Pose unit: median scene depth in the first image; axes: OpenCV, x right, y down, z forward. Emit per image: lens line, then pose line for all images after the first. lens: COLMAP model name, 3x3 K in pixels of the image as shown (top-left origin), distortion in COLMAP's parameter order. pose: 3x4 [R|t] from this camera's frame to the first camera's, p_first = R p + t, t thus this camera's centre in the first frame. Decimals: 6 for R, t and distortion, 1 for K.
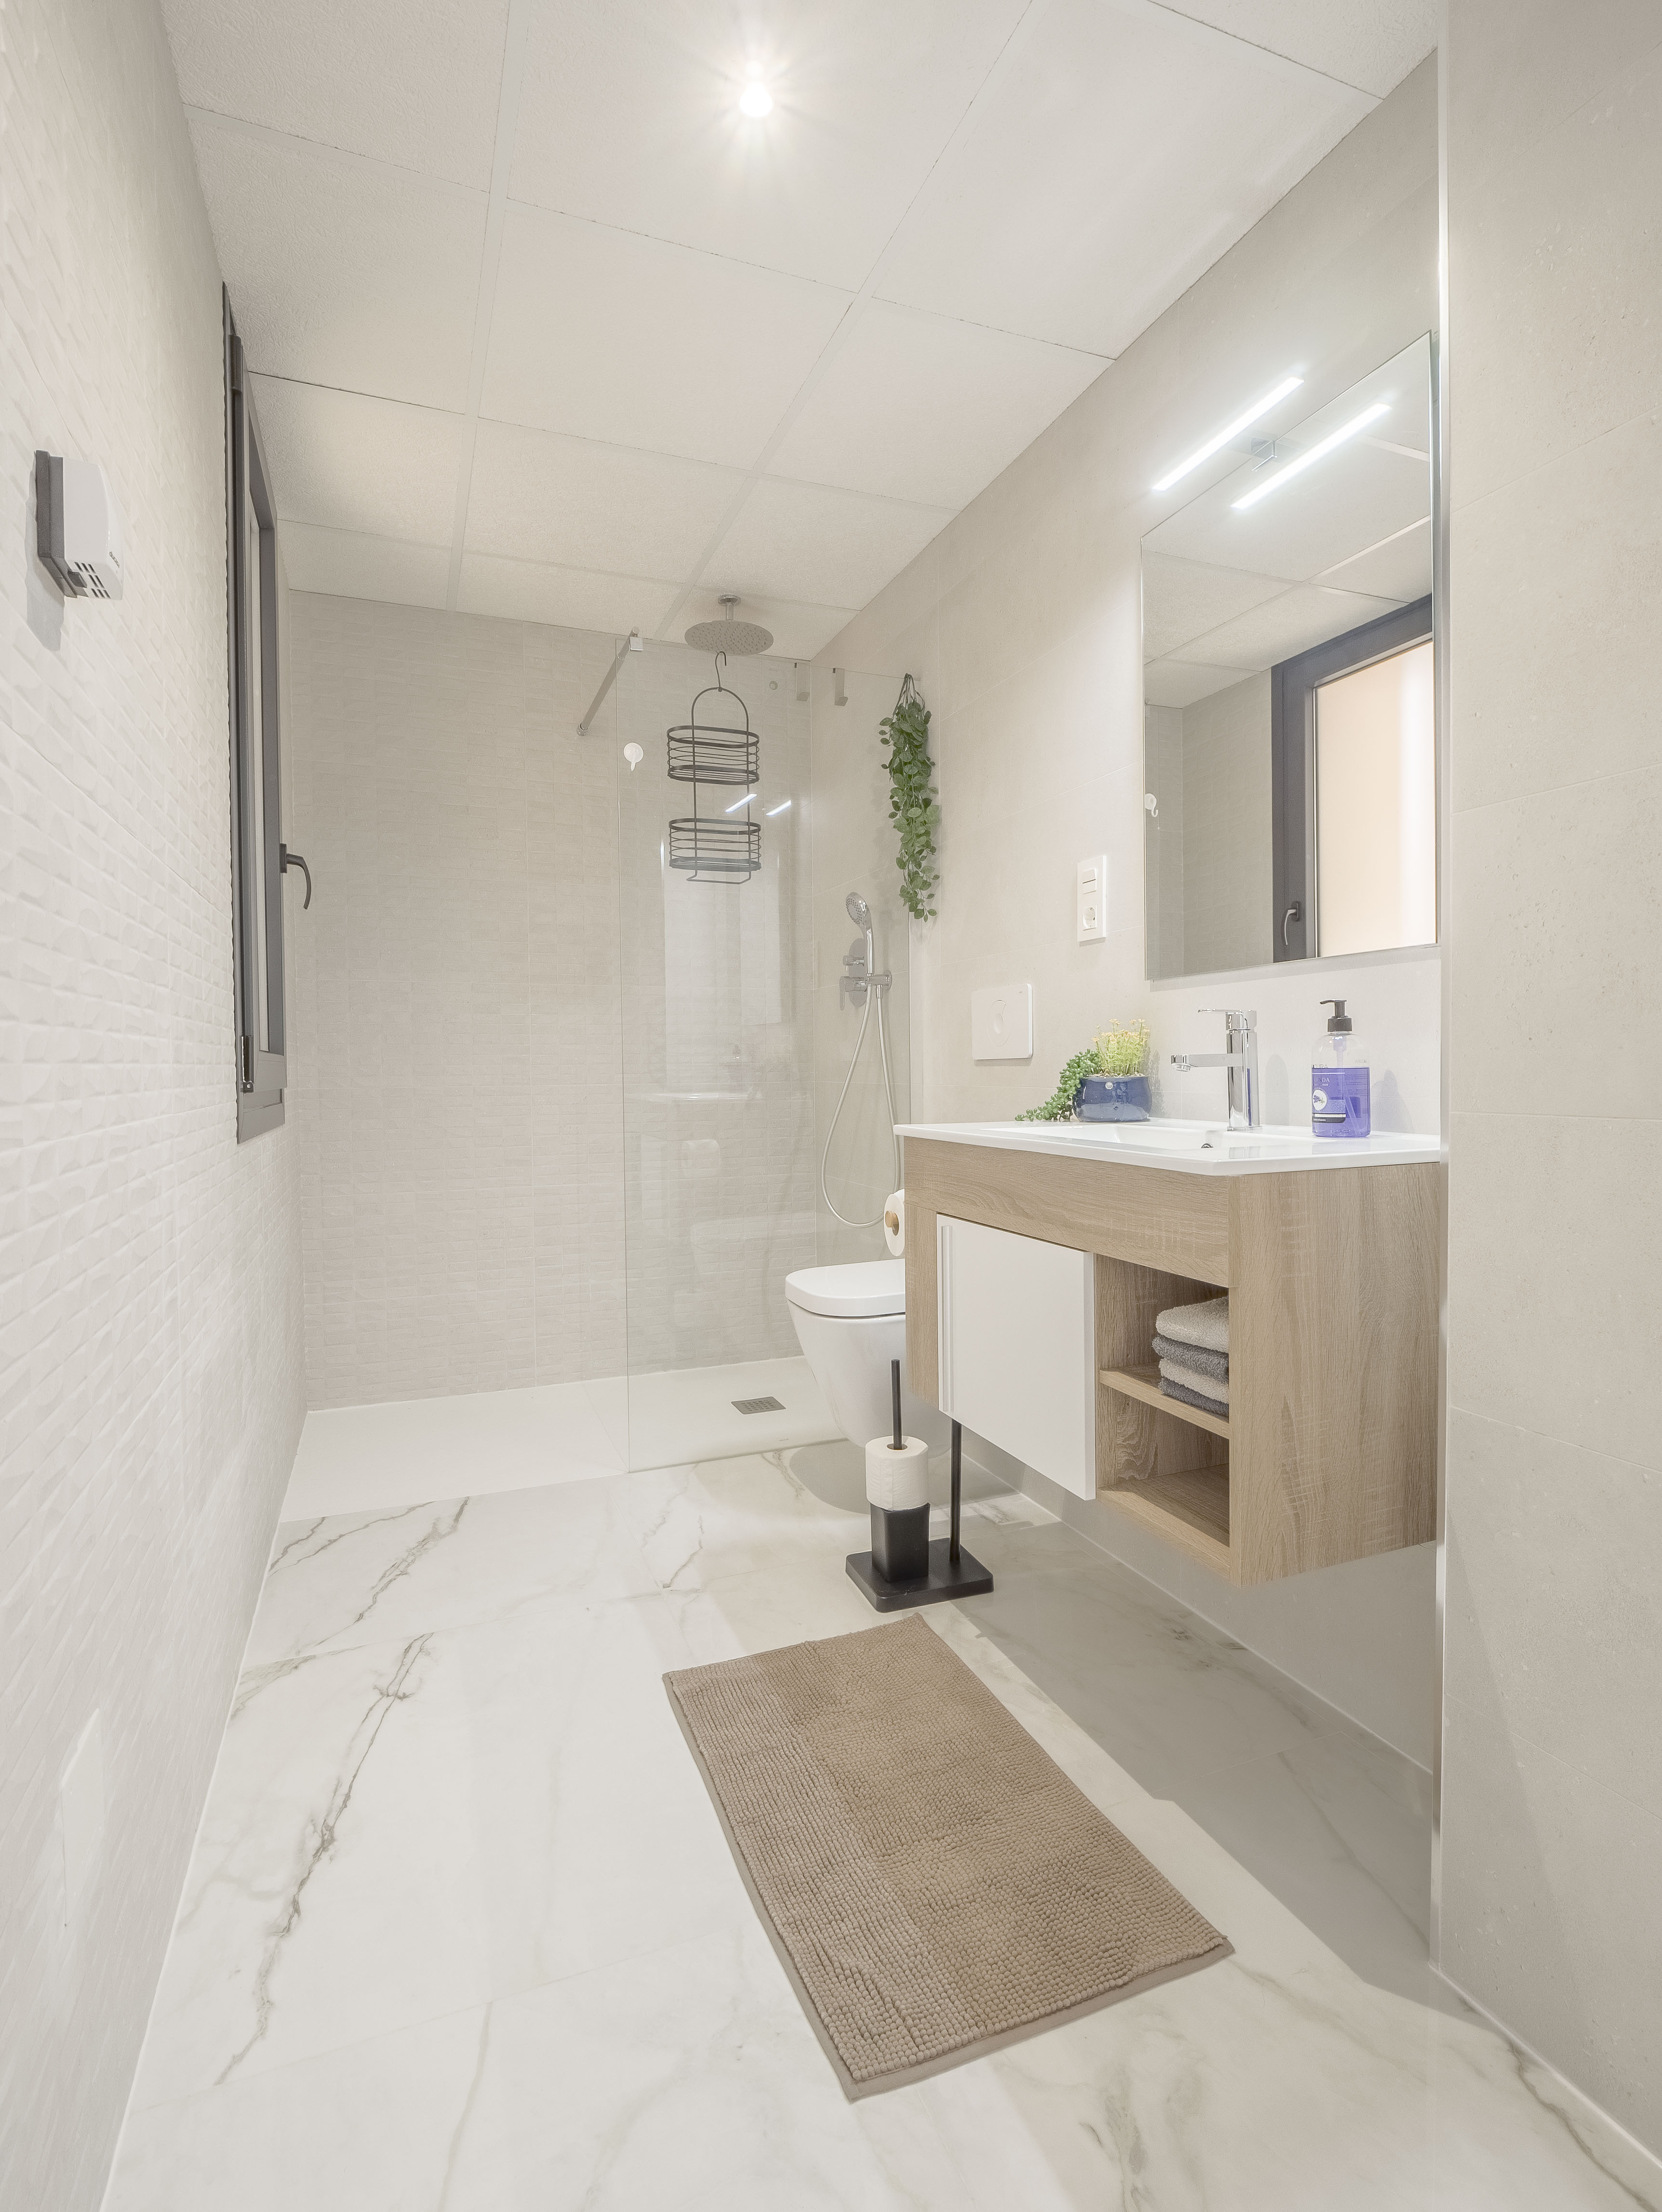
lens RADIAL K [[1167.4, 0, 831.0], [0, 1167.4, 1106.0], [0, 0, 1]] dist [-0.002258, -0.000832]
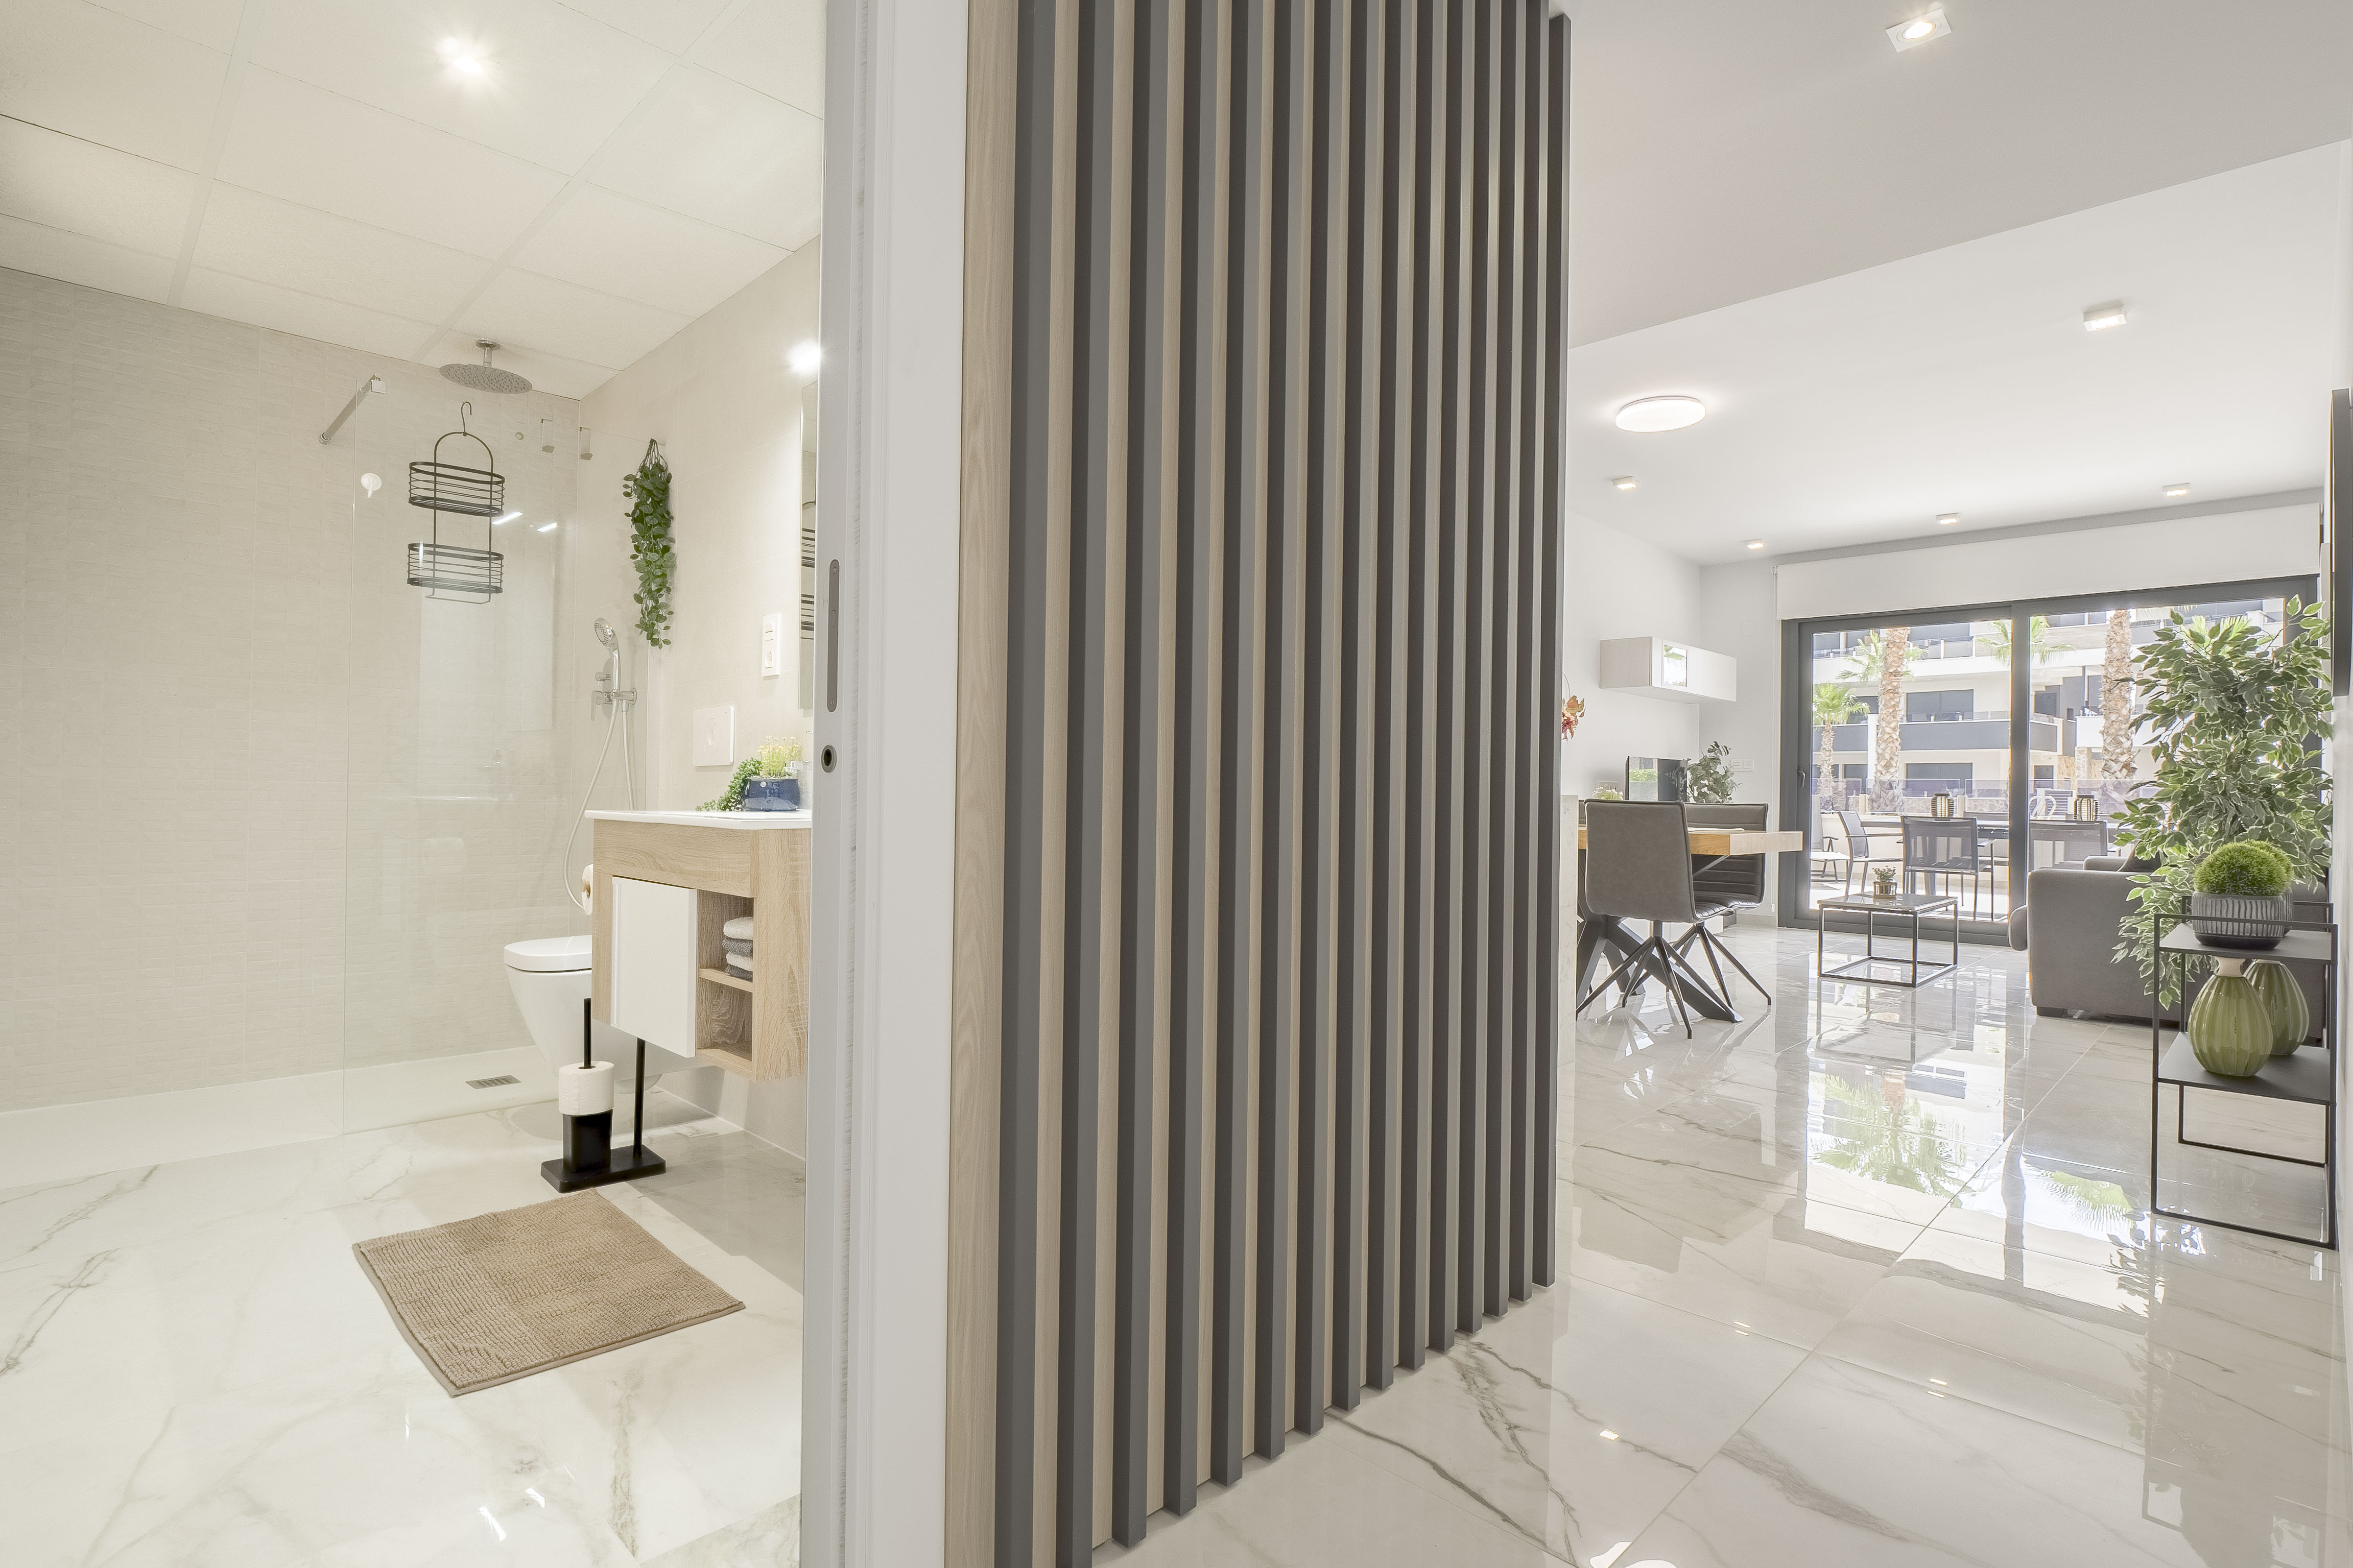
lens RADIAL K [[1168.6, 0, 1176.5], [0, 1168.6, 784.0], [0, 0, 1]] dist [-0.015070, 0.001552]
pose [[0.913980, 0.025124, 0.404981, 0.107281], [-0.009545, 0.999136, -0.040442, 0.027579], [-0.405647, 0.033097, 0.913430, -0.364921]]
